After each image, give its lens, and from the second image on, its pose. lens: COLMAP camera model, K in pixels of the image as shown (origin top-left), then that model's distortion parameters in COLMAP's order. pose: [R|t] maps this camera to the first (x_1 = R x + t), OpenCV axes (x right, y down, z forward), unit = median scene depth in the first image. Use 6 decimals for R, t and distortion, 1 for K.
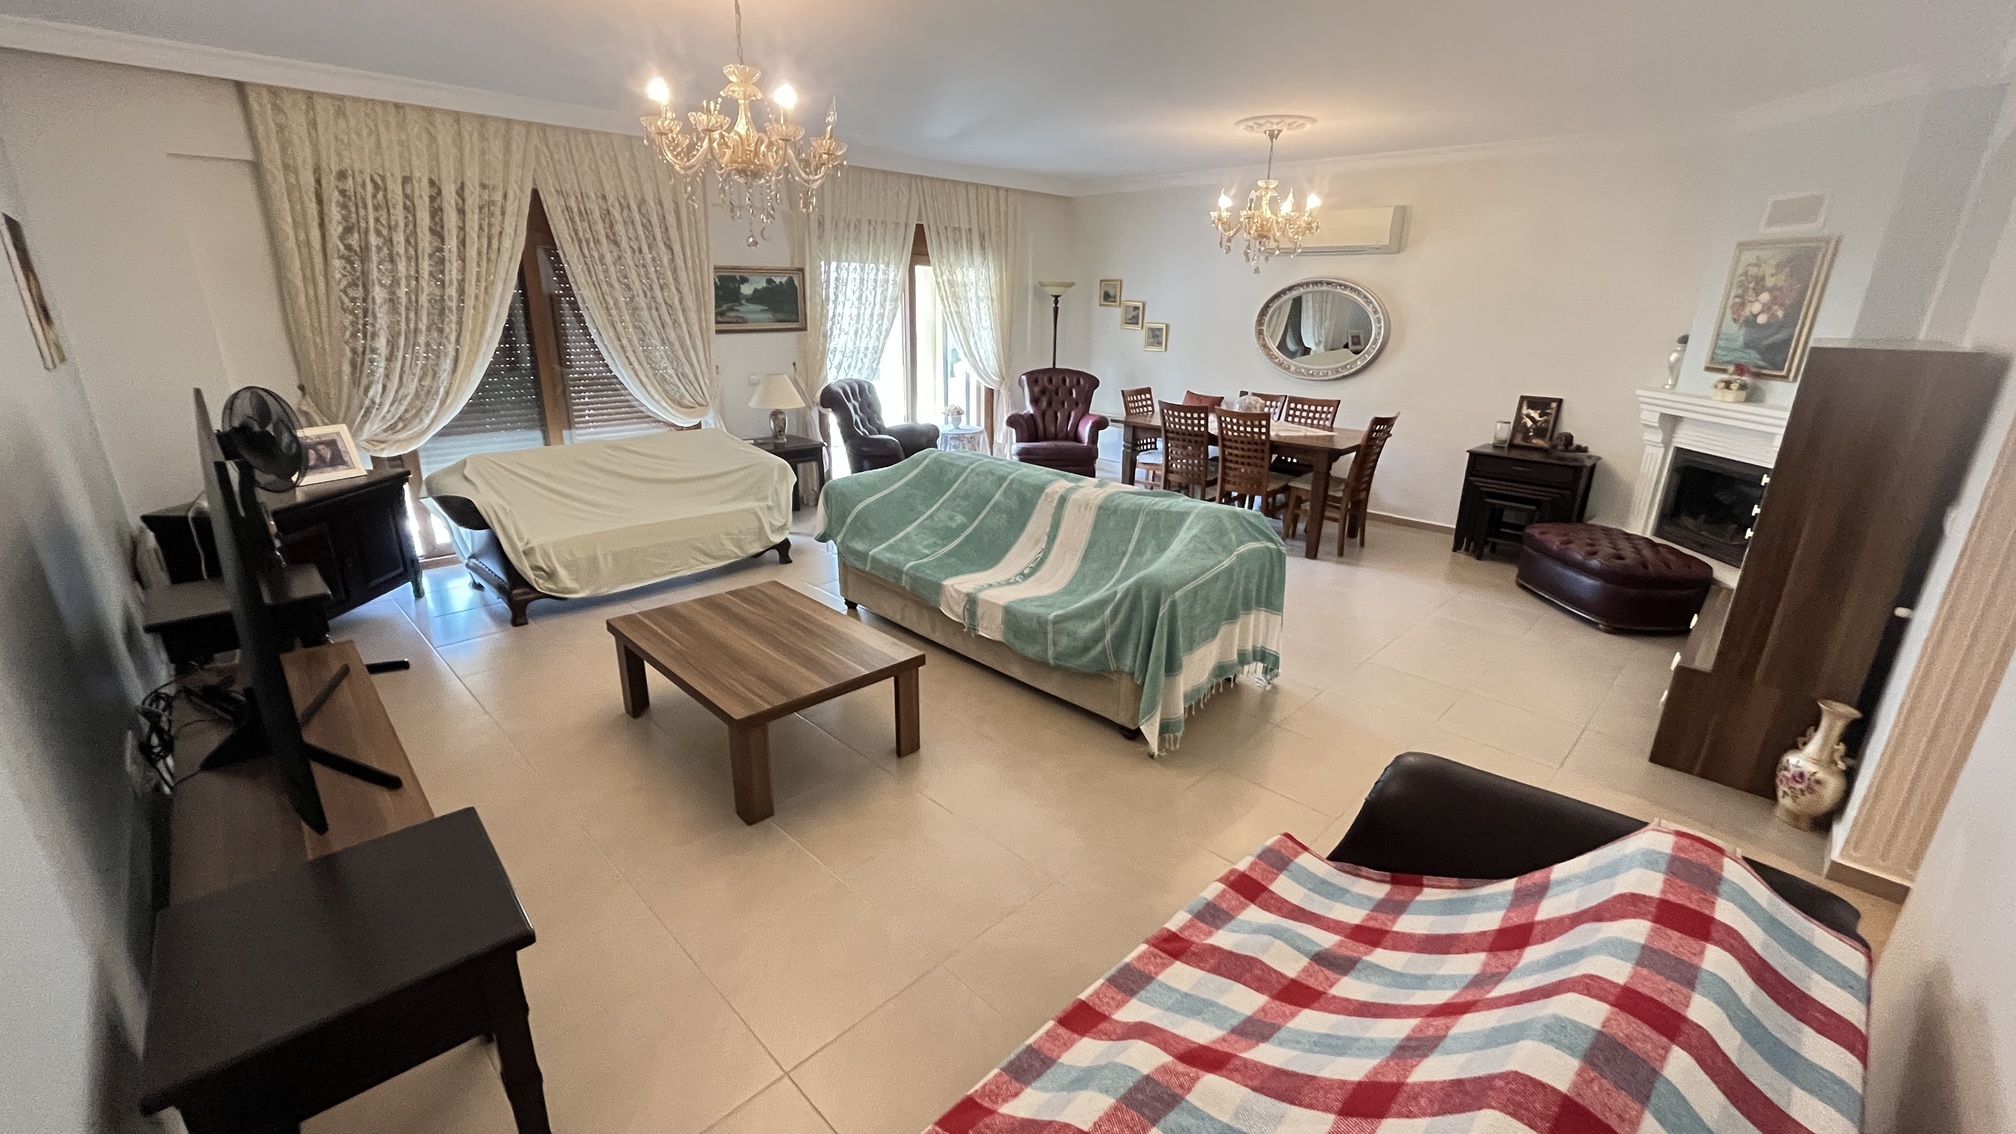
lens RADIAL K [[818.7, 0, 1014.5], [0, 818.7, 561.4], [0, 0, 1]] dist [-0.004426, 0.000915]
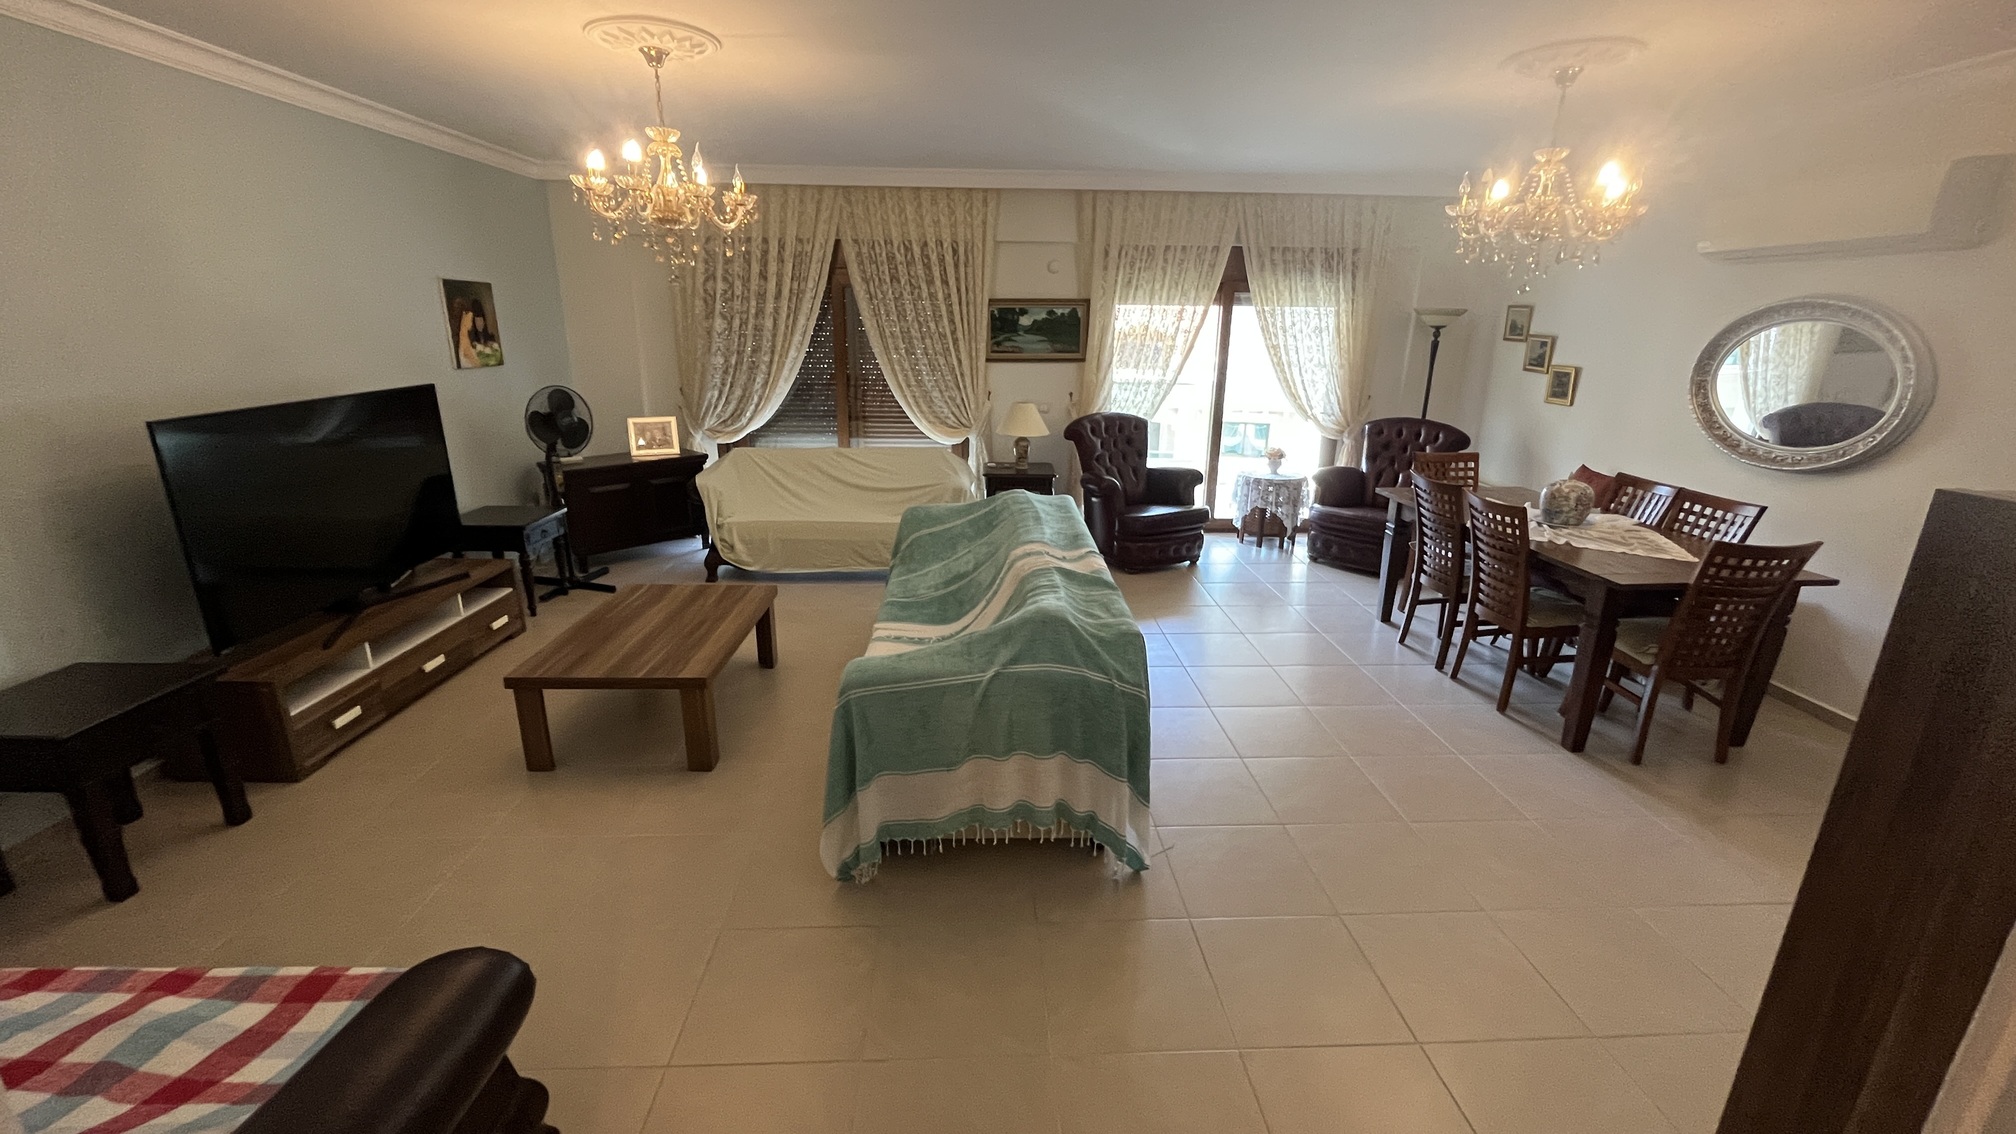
lens RADIAL K [[818.7, 0, 1018.9], [0, 818.7, 573.0], [0, 0, 1]] dist [-0.004426, 0.000915]
pose [[0.739950, 0.195446, -0.643642, 0.435008], [-0.208348, 0.976394, 0.056965, -0.082487], [0.639582, 0.091950, 0.763204, 0.248171]]
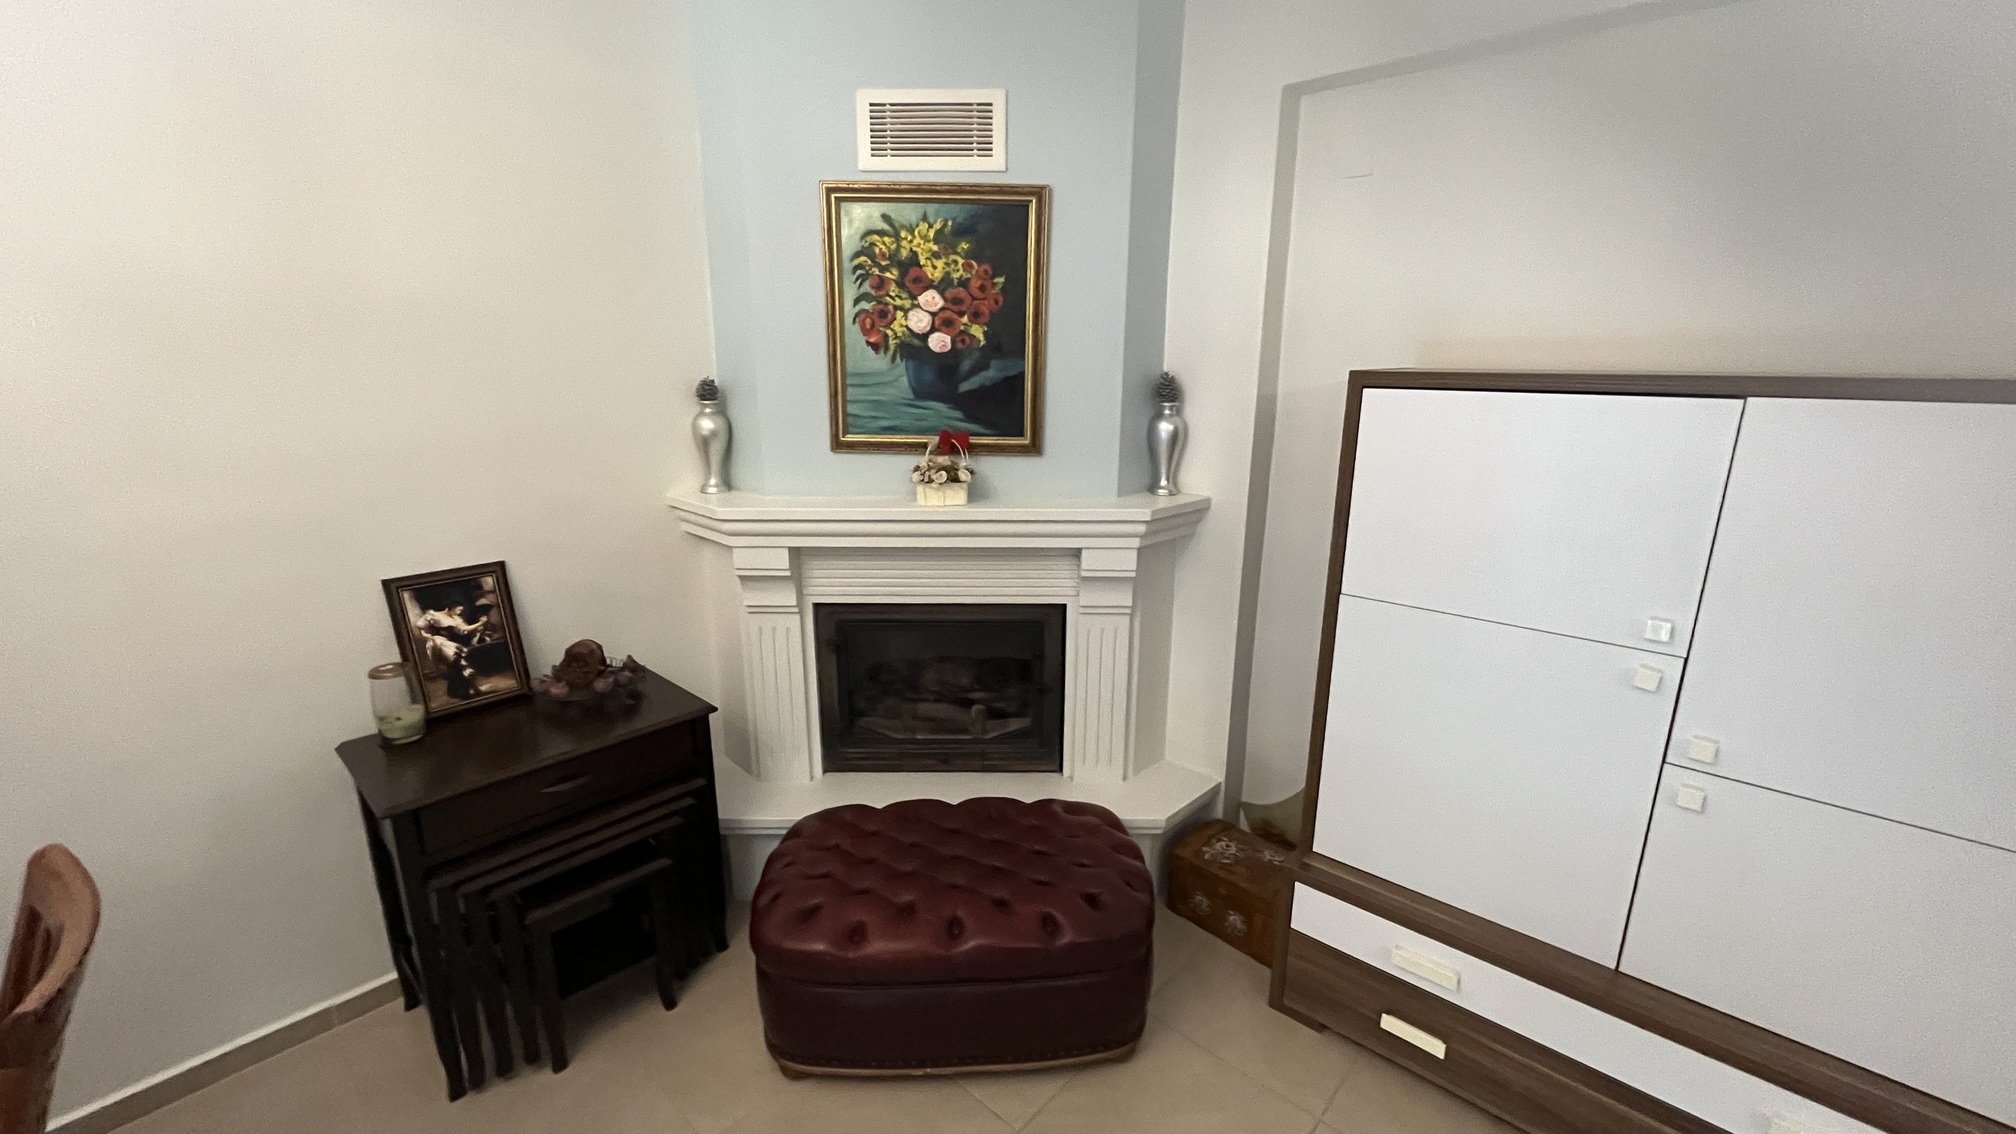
lens RADIAL K [[818.7, 0, 1010.7], [0, 818.7, 563.6], [0, 0, 1]] dist [-0.004426, 0.000915]
pose [[-0.040440, -0.271683, 0.961537, 0.295350], [0.296945, 0.915577, 0.271186, -0.227989], [-0.954038, 0.296490, 0.043649, 0.751648]]
